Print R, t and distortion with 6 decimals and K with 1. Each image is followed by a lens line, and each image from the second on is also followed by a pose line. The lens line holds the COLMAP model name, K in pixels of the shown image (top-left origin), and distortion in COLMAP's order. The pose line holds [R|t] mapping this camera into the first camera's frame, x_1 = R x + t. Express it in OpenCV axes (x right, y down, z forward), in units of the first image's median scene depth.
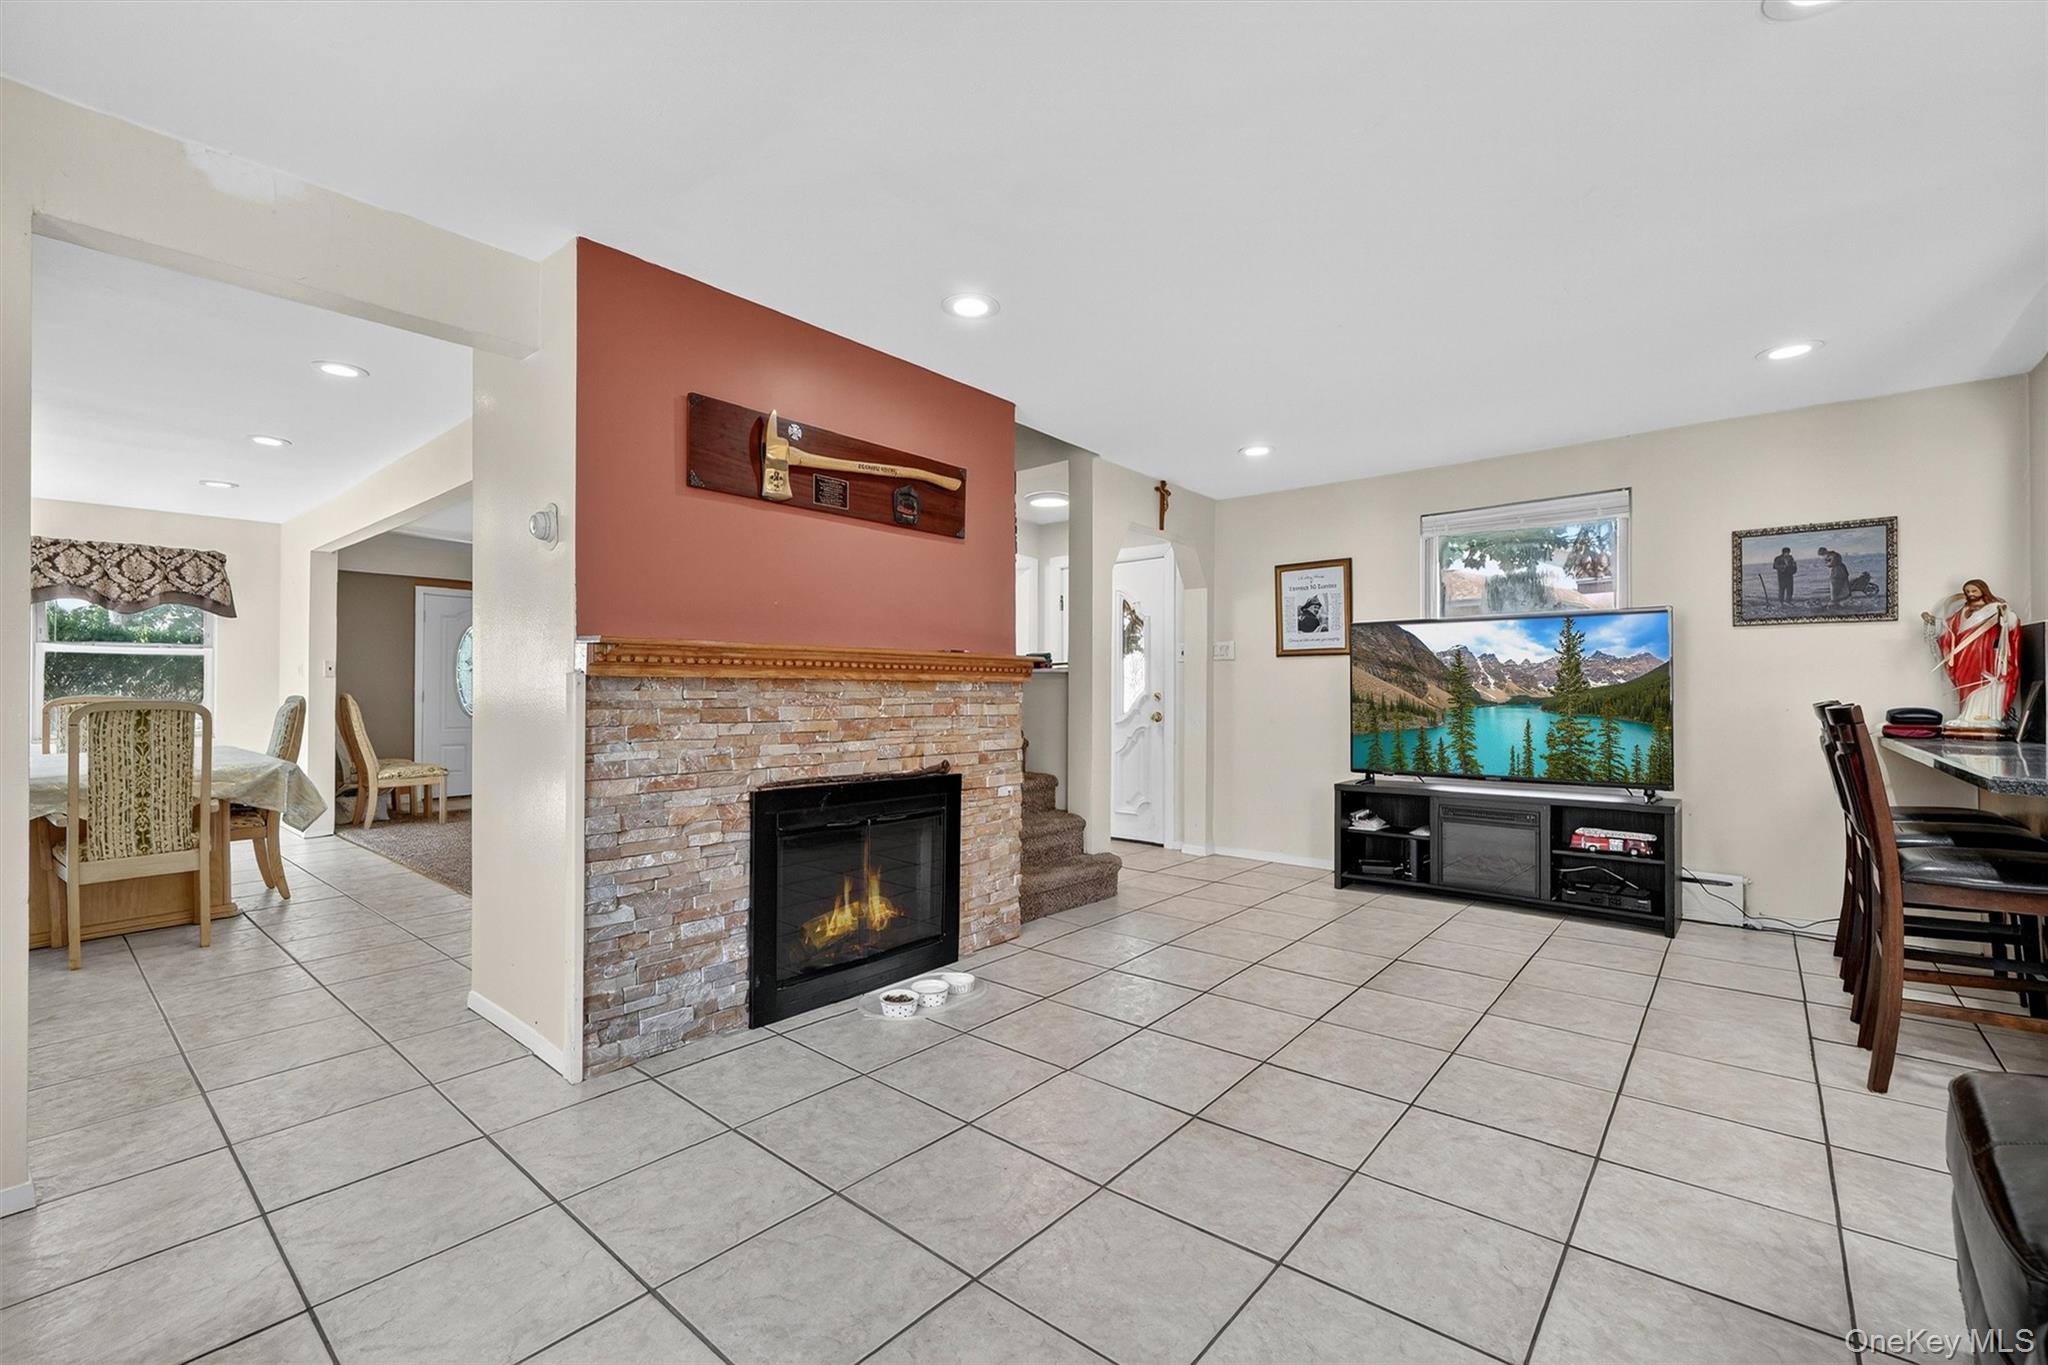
lens RADIAL K [[867.6, 0, 1024.0], [0, 867.6, 682.5], [0, 0, 1]] dist [0.000467, 0.000107]
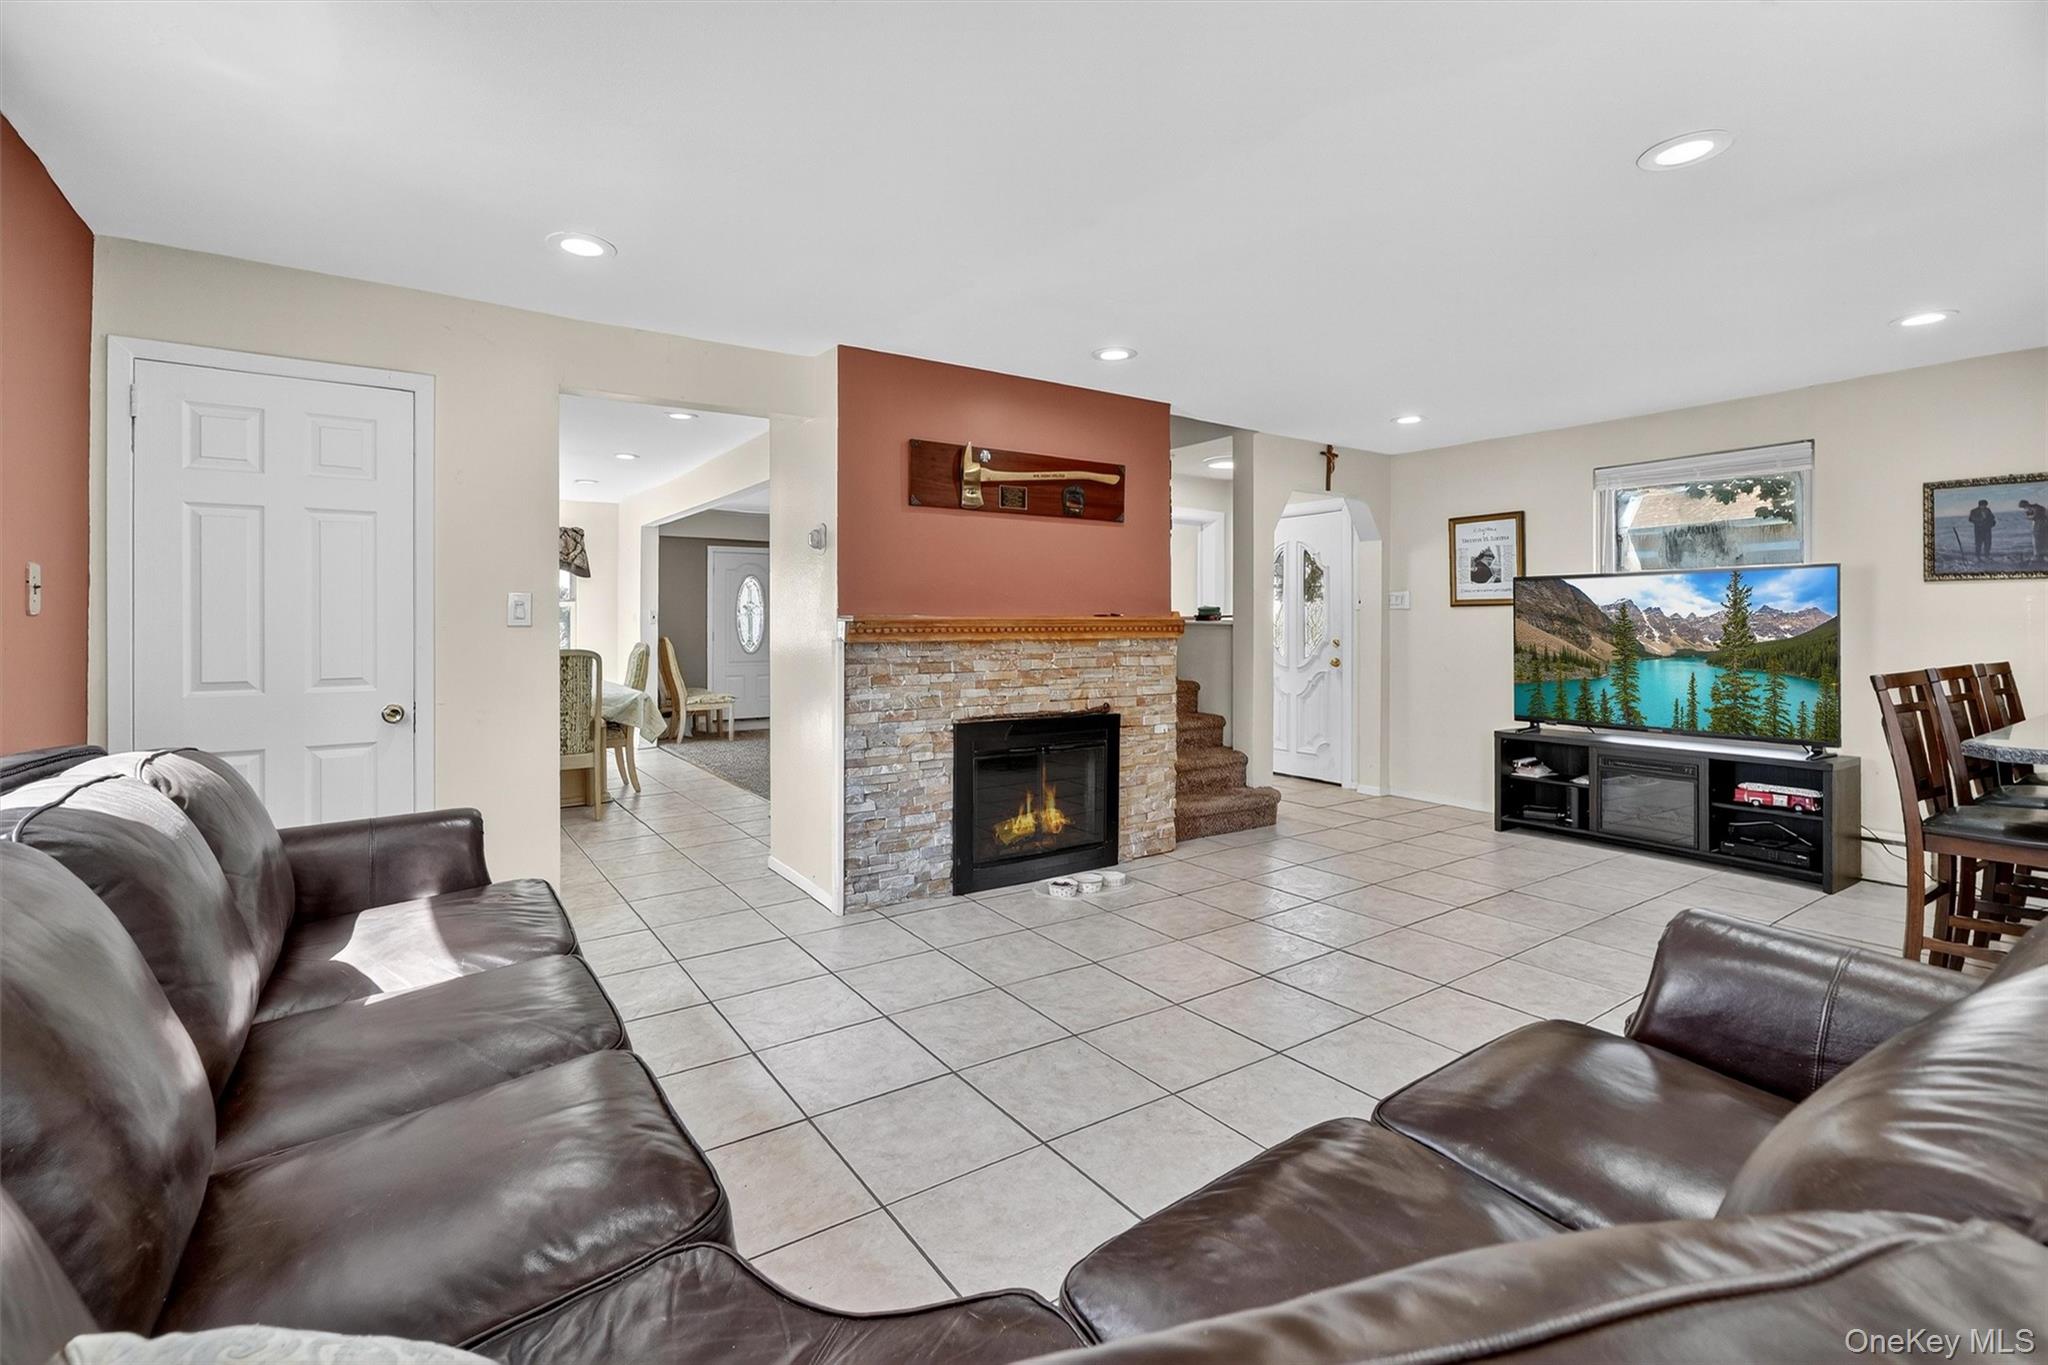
lens RADIAL K [[901.2, 0, 1031.4], [0, 901.2, 620.2], [0, 0, 1]] dist [-0.000098, 0.000382]
pose [[0.968966, -0.000215, -0.247194, 0.100680], [0.002177, 0.999968, 0.007663, -0.031098], [0.247185, -0.007964, 0.968936, -0.224655]]
